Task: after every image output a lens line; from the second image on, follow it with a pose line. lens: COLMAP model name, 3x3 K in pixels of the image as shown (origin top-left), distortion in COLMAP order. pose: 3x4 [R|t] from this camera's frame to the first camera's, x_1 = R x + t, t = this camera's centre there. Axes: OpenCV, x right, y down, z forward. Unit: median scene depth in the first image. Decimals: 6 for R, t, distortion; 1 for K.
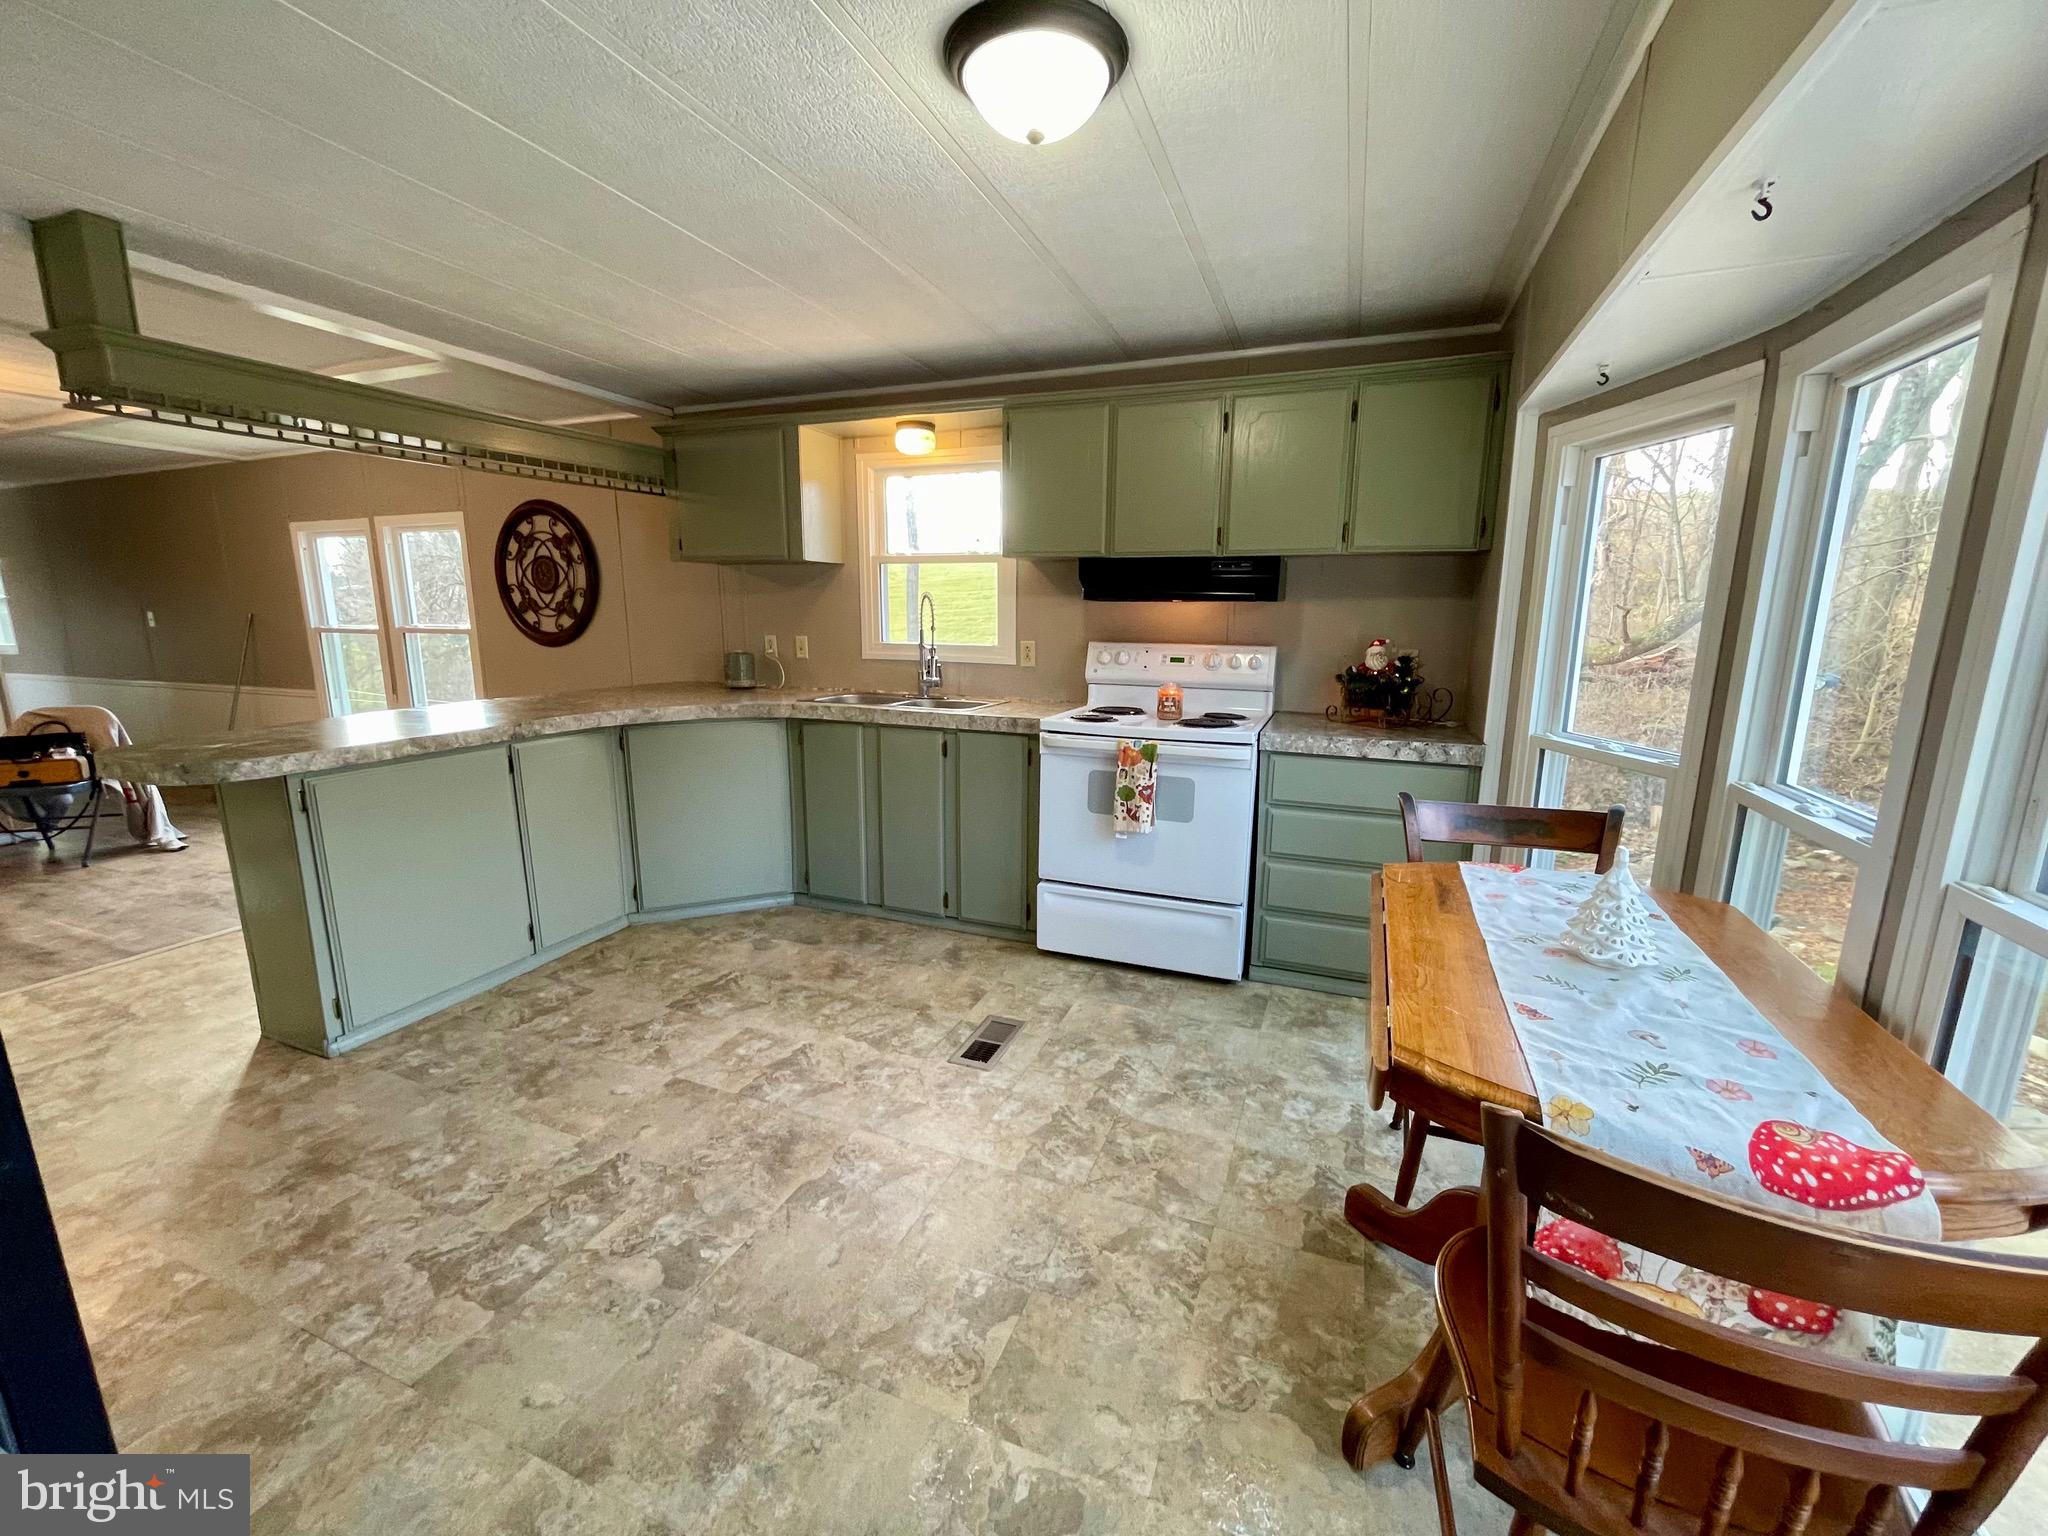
lens RADIAL K [[827.9, 0, 1023.9], [0, 827.9, 770.1], [0, 0, 1]] dist [0.000117, -0.000746]
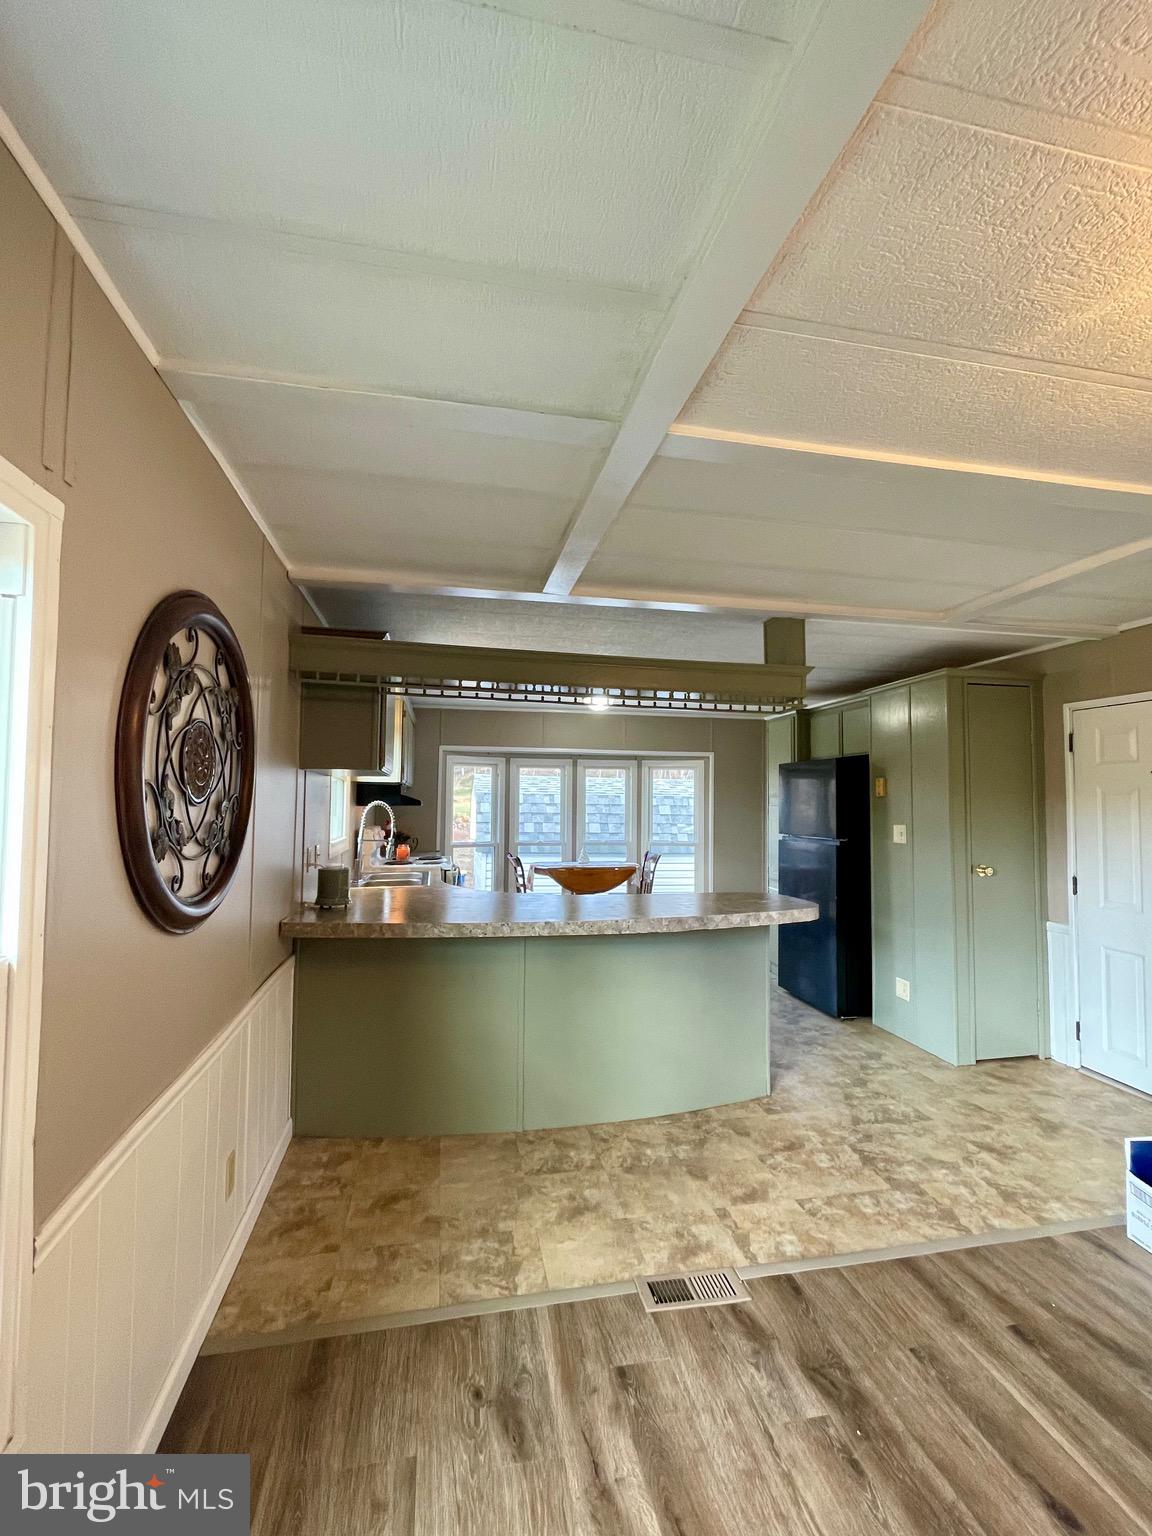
lens RADIAL K [[680.9, 0, 564.0], [0, 680.9, 776.4], [0, 0, 1]] dist [0.000691, 0.000141]
pose [[-0.539158, 0.016848, 0.842036, -1.421256], [0.148121, 0.986113, 0.075111, -0.331659], [-0.829077, 0.165220, -0.534166, 1.506325]]
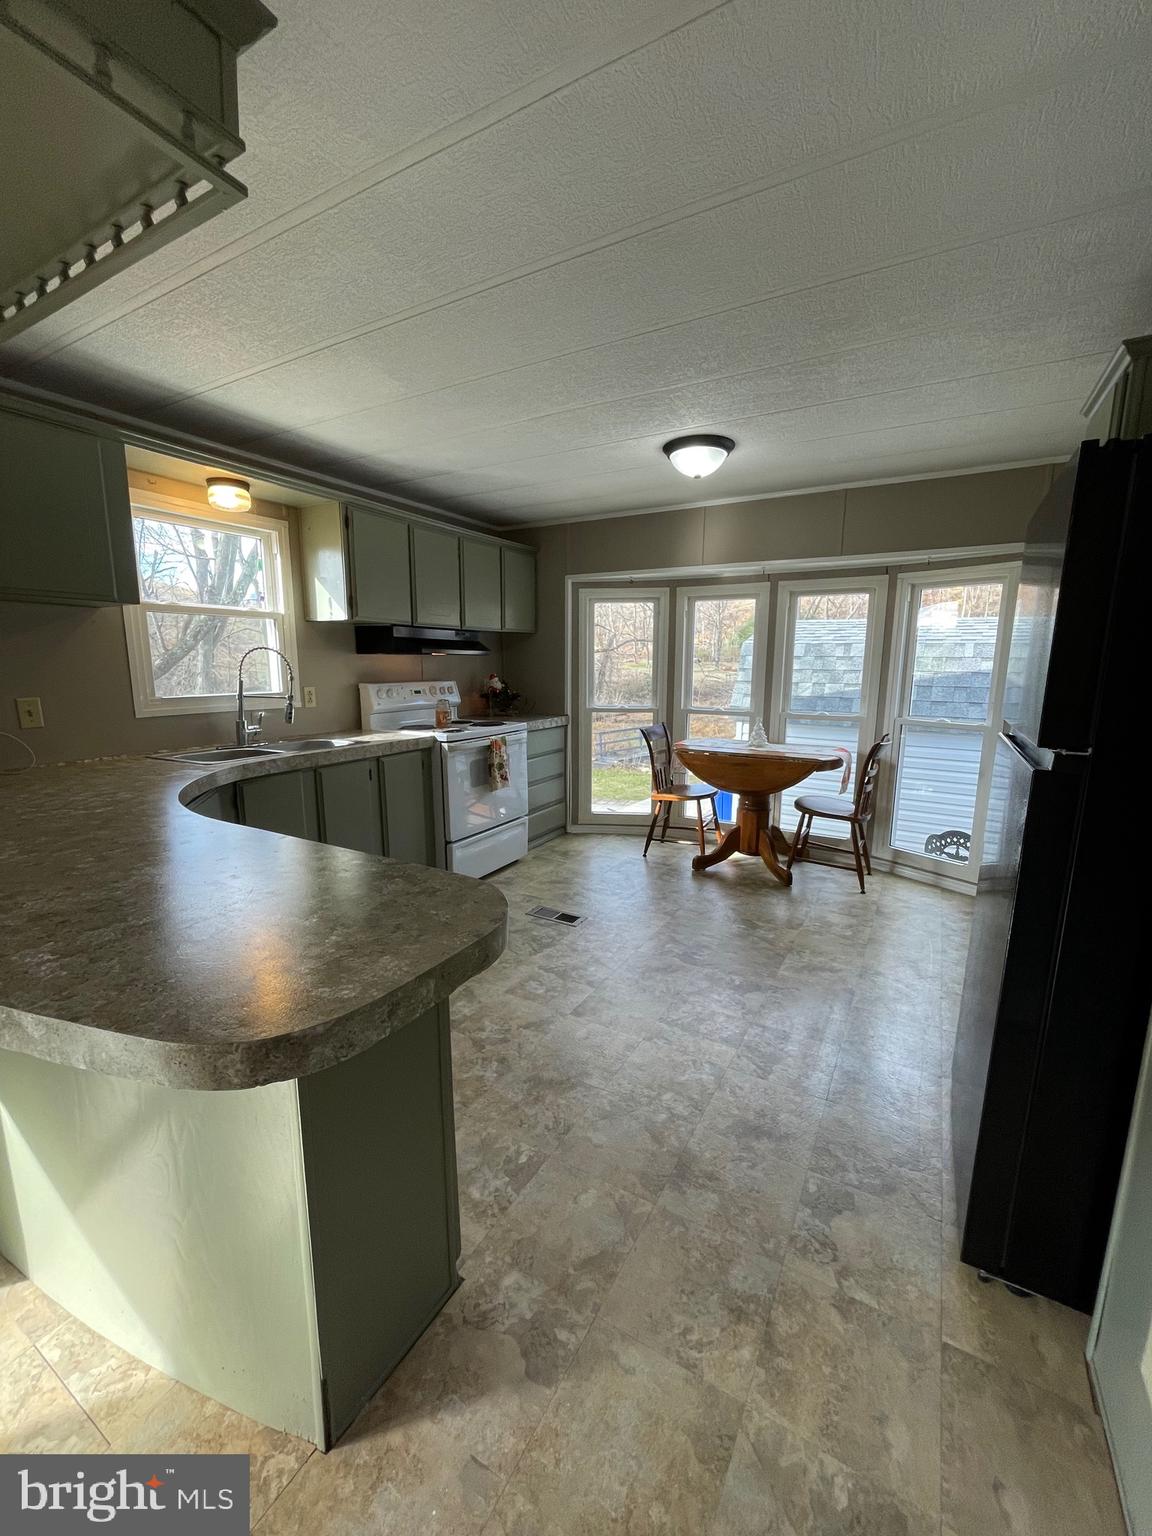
lens RADIAL K [[620.9, 0, 572.9], [0, 620.9, 766.1], [0, 0, 1]] dist [0.000117, -0.000746]
pose [[0.143395, -0.173119, 0.974406, -0.960660], [0.188657, 0.971308, 0.144806, -0.114628], [-0.971518, 0.163064, 0.171941, 0.552415]]
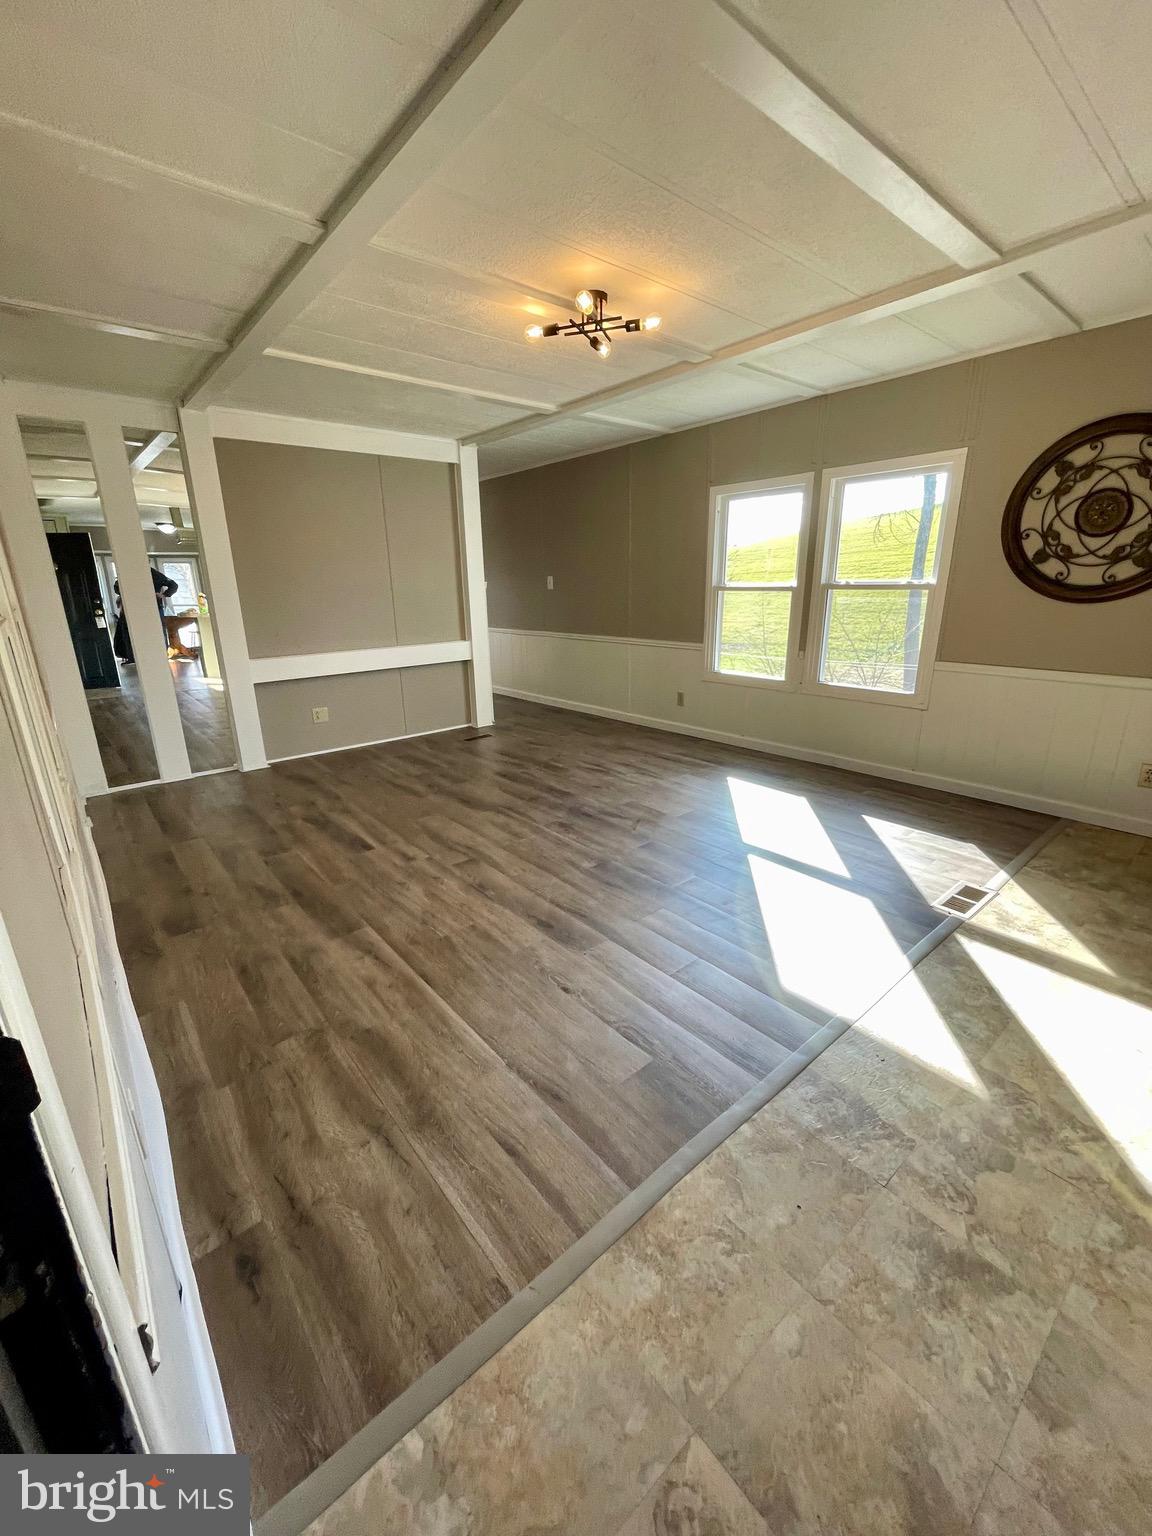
lens RADIAL K [[620.9, 0, 580.2], [0, 620.9, 767.1], [0, 0, 1]] dist [0.000117, -0.000746]
pose [[0.879336, 0.120069, -0.460816, -1.049986], [-0.069375, 0.989667, 0.125481, -0.043880], [0.471120, -0.078371, 0.878580, 0.298440]]
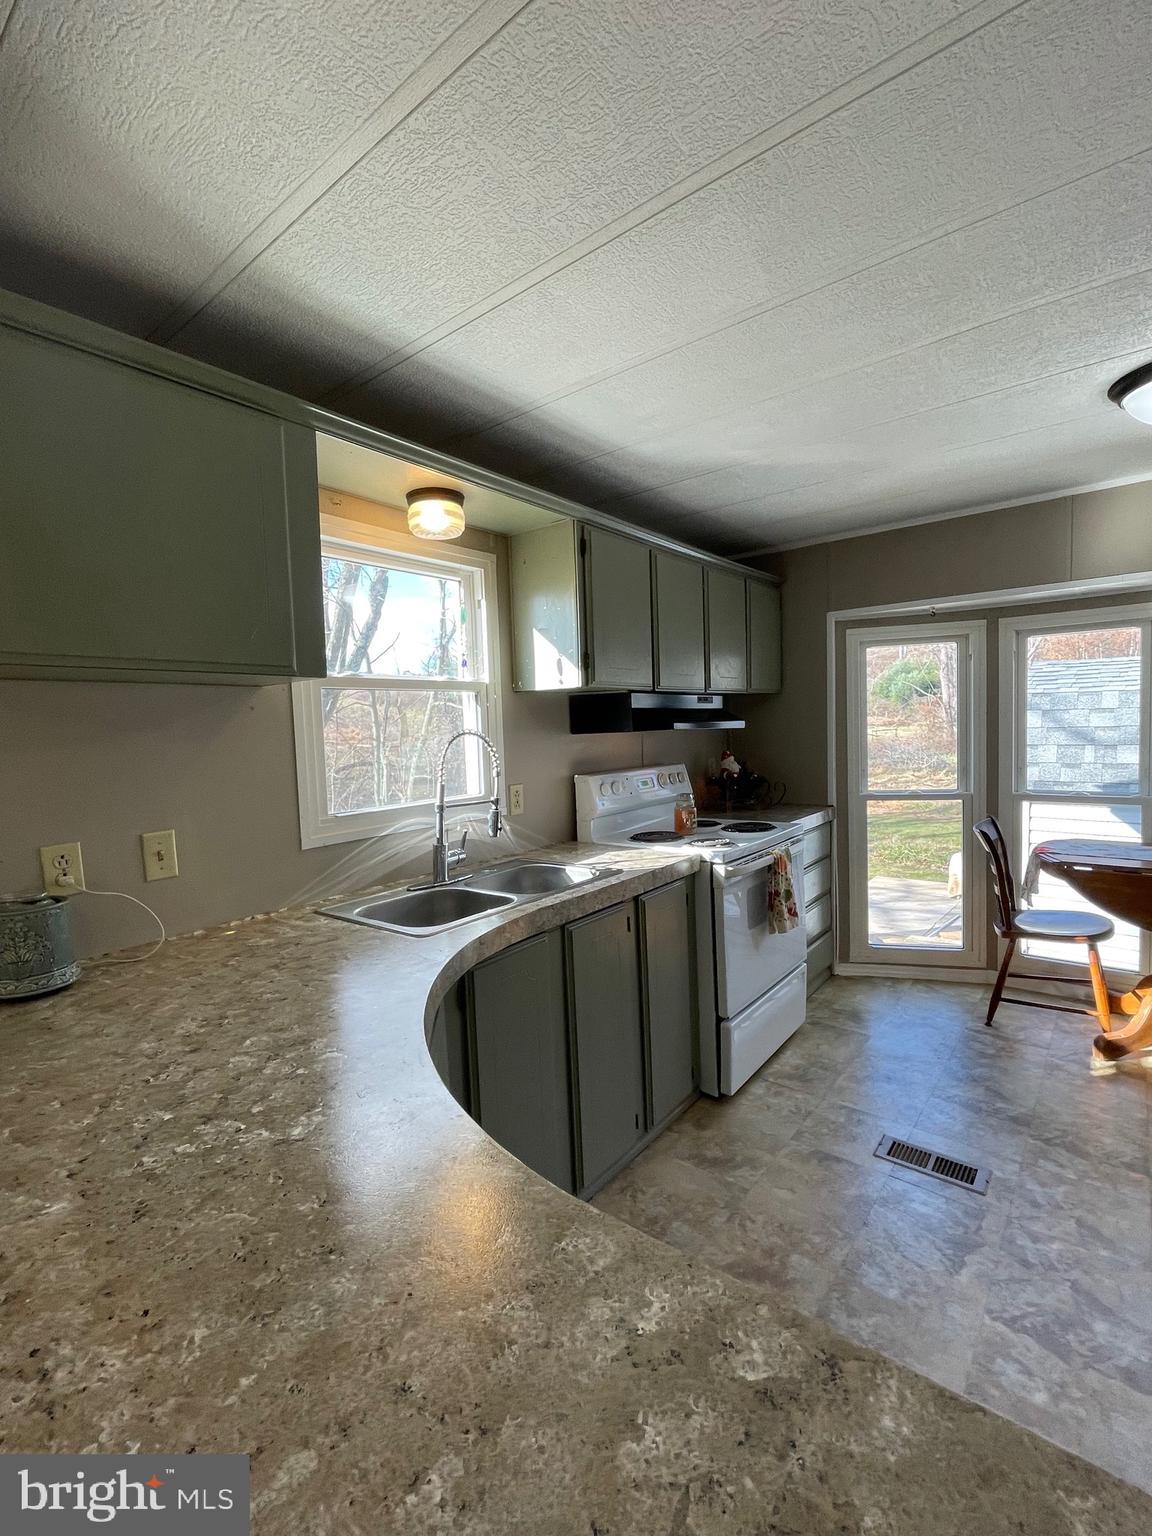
lens RADIAL K [[680.9, 0, 573.1], [0, 680.9, 763.1], [0, 0, 1]] dist [0.000691, 0.000141]
pose [[0.294633, -0.072678, 0.952843, -0.721396], [0.222406, 0.974938, 0.005592, -0.190101], [-0.929369, 0.210270, 0.303413, 0.830054]]
